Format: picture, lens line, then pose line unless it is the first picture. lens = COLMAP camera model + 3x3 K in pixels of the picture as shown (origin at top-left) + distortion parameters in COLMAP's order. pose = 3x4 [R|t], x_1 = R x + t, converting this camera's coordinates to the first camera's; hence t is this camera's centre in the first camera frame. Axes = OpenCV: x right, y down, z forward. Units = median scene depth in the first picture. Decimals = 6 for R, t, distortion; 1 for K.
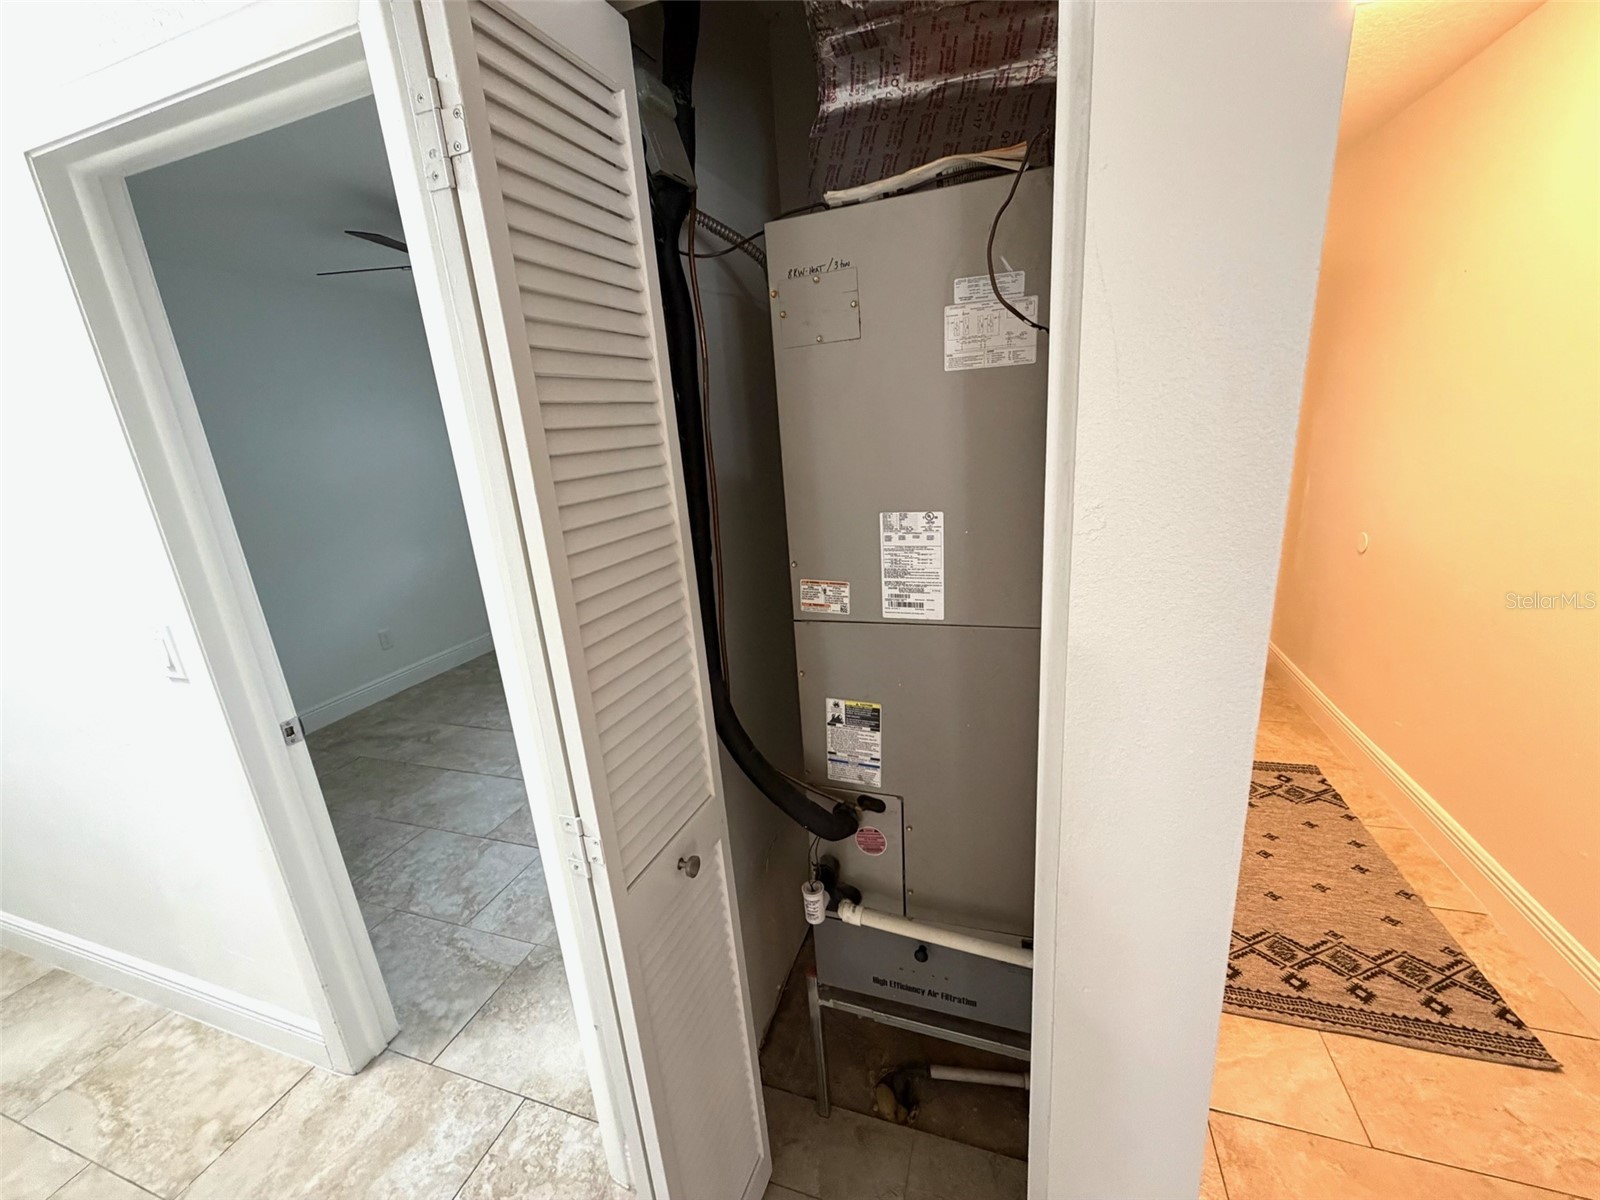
lens RADIAL K [[638.2, 0, 793.9], [0, 638.2, 597.4], [0, 0, 1]] dist [-0.000327, 0.000750]
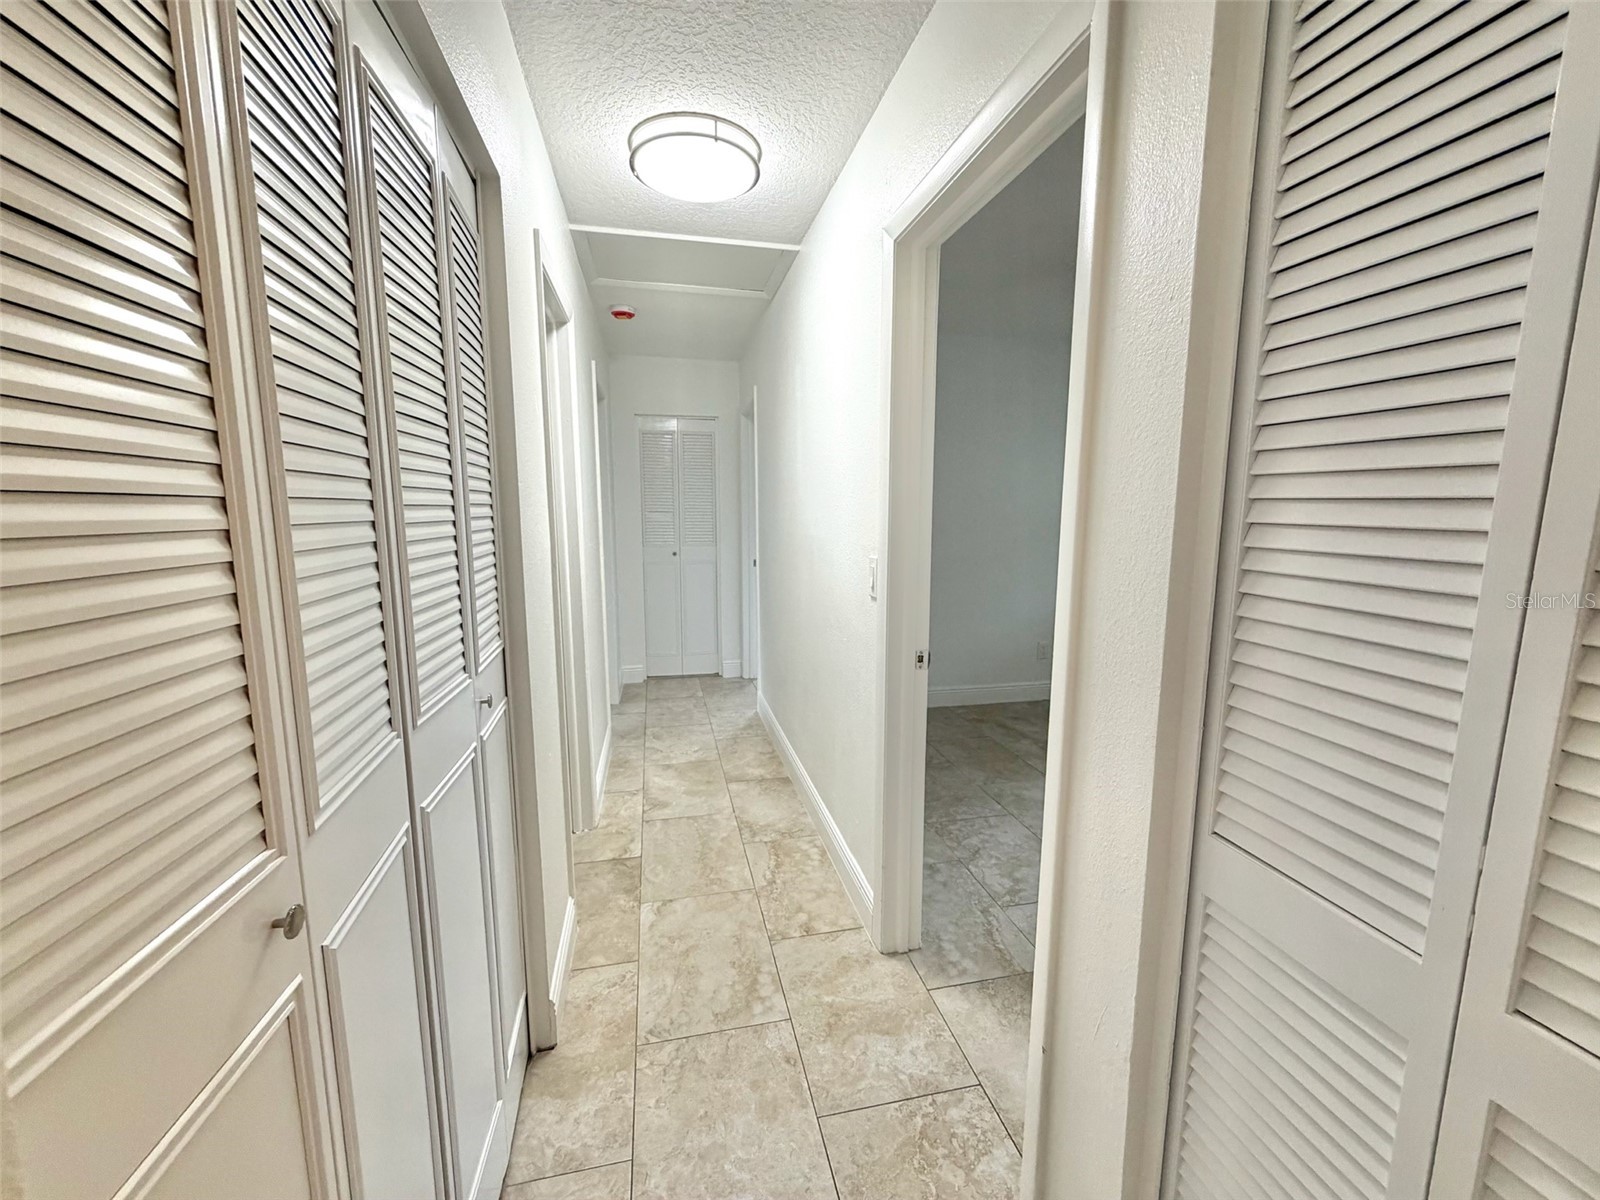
lens RADIAL K [[638.2, 0, 797.8], [0, 638.2, 597.6], [0, 0, 1]] dist [-0.000327, 0.000750]
pose [[0.520189, 0.192081, -0.832171, 0.090340], [-0.270834, 0.961190, 0.052564, 0.079545], [0.809971, 0.198037, 0.552022, 0.074149]]
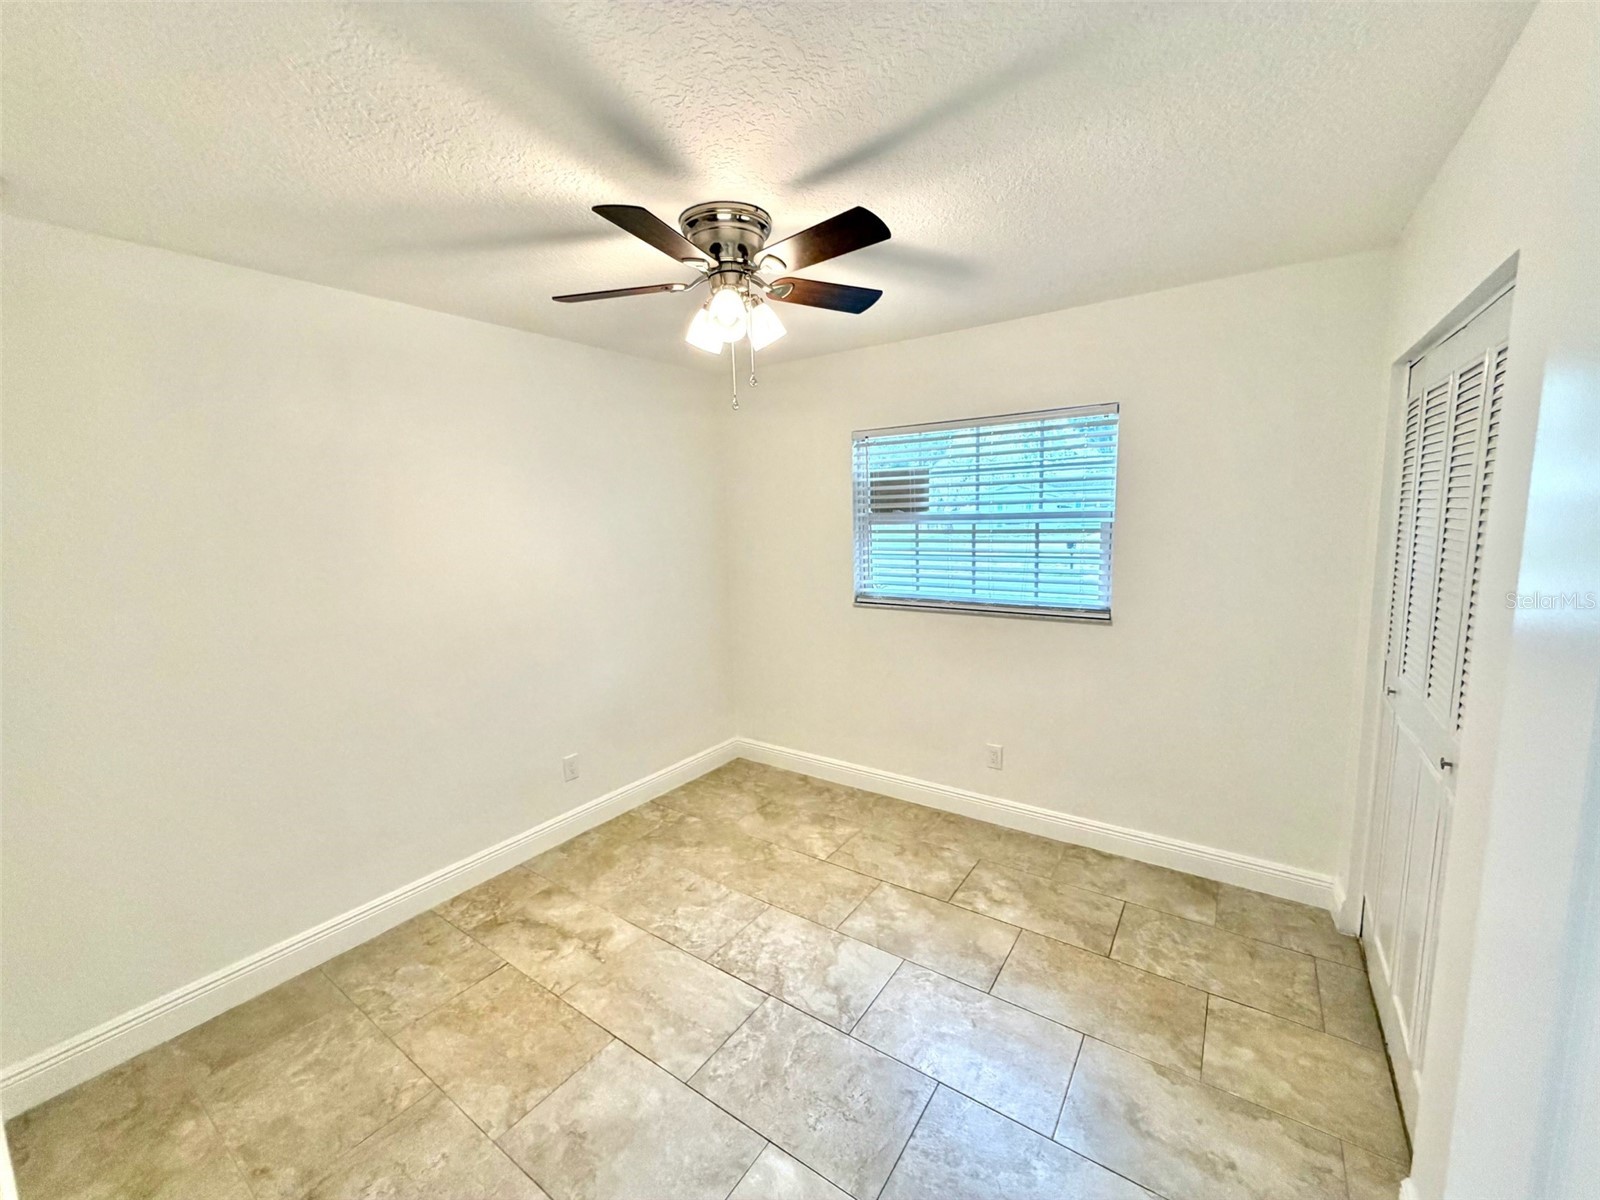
lens RADIAL K [[638.2, 0, 796.2], [0, 638.2, 599.0], [0, 0, 1]] dist [-0.000327, 0.000750]
pose [[0.960011, 0.082620, -0.267495, -0.405834], [-0.116093, 0.986924, -0.111818, -0.191746], [0.254759, 0.138401, 0.957049, 0.654308]]
